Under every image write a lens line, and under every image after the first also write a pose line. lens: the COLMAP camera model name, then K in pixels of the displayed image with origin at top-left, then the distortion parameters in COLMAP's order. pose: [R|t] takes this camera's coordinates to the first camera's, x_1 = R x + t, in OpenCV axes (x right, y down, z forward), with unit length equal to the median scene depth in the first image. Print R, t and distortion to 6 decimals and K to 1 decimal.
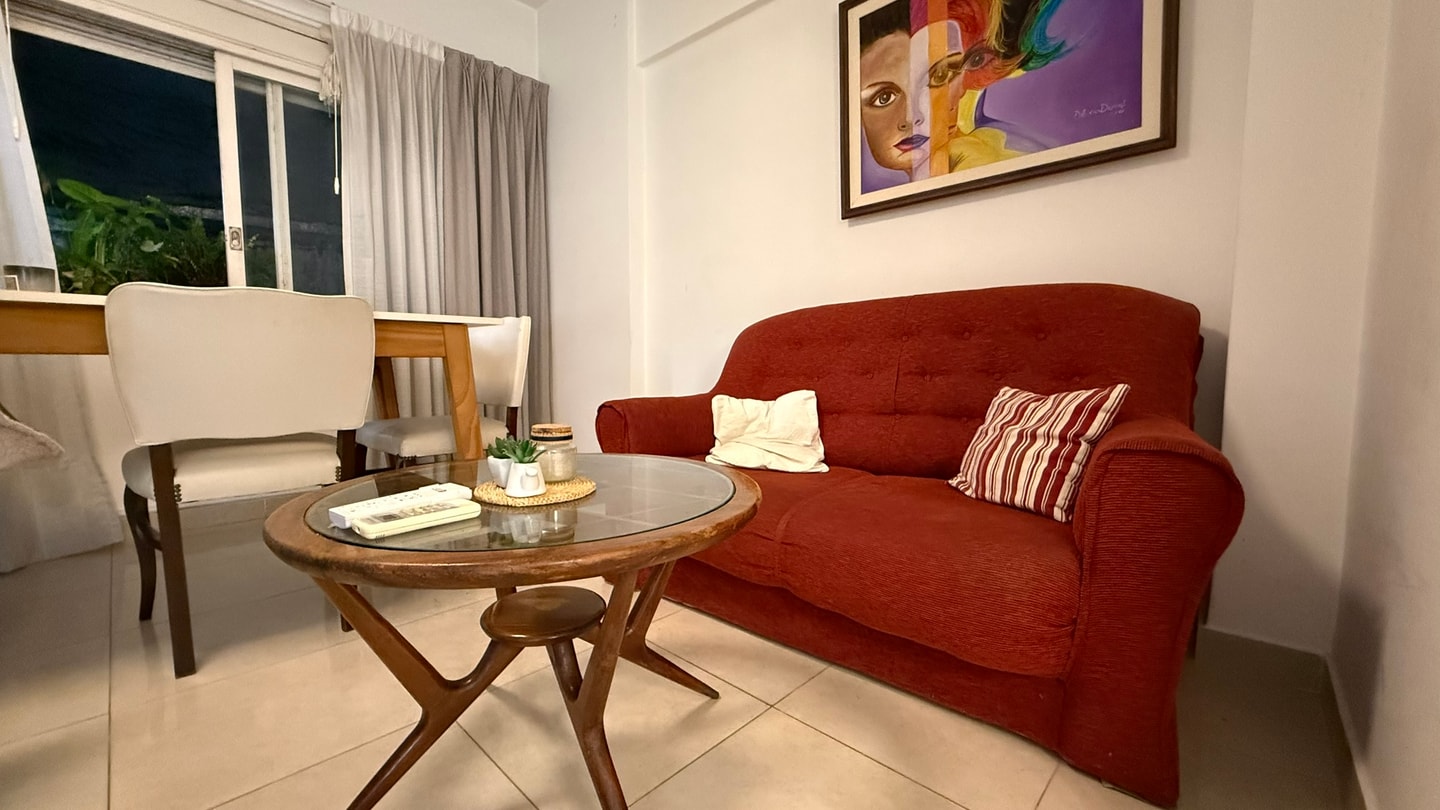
lens RADIAL K [[570.0, 0, 720.0], [0, 570.0, 405.0], [0, 0, 1]] dist [-0.000238, 0.000144]
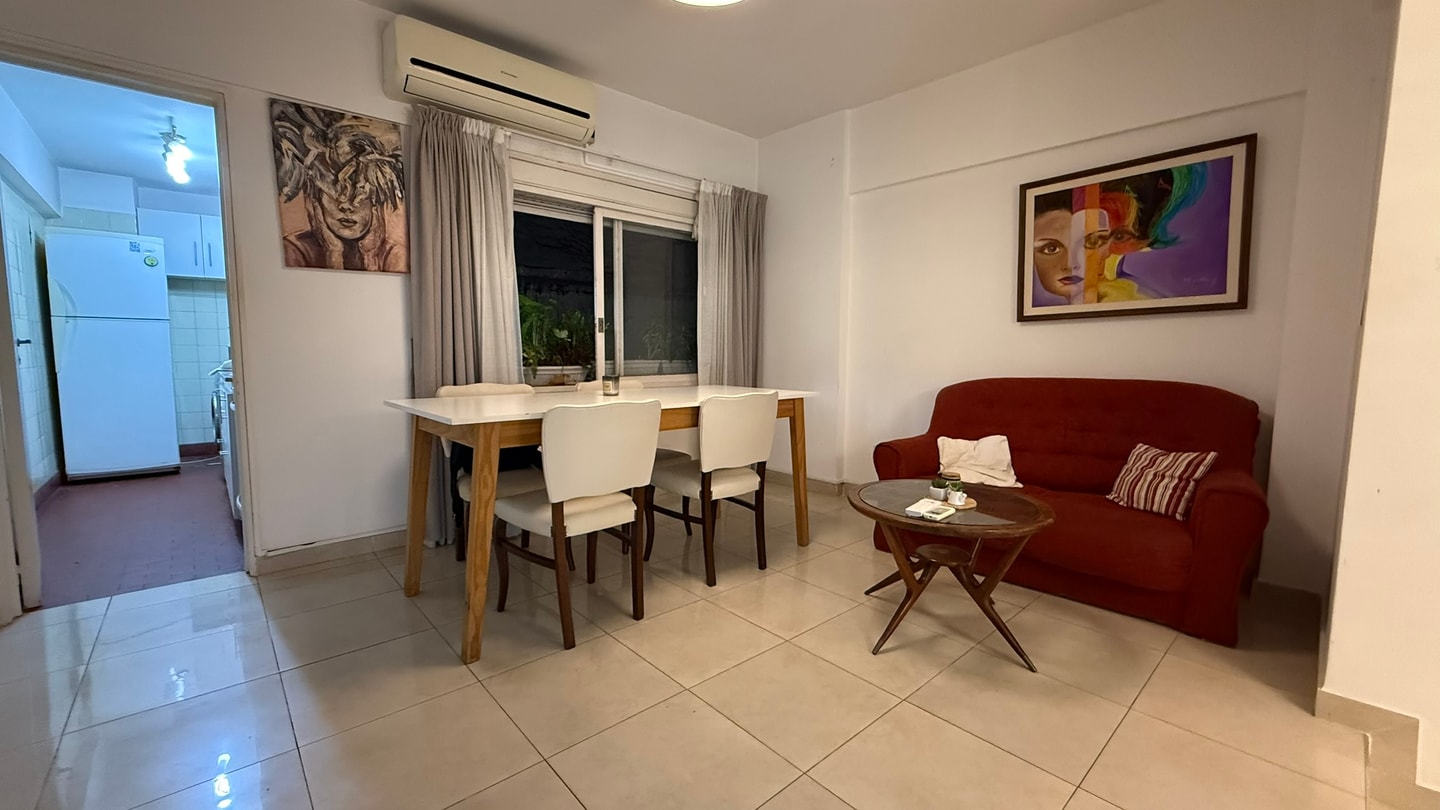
lens RADIAL K [[570.0, 0, 720.0], [0, 570.0, 405.0], [0, 0, 1]] dist [-0.000238, 0.000144]
pose [[0.997200, 0.010142, -0.074085, -0.583487], [-0.008779, 0.999787, 0.018702, -0.151128], [0.074259, -0.017999, 0.997077, -0.746256]]
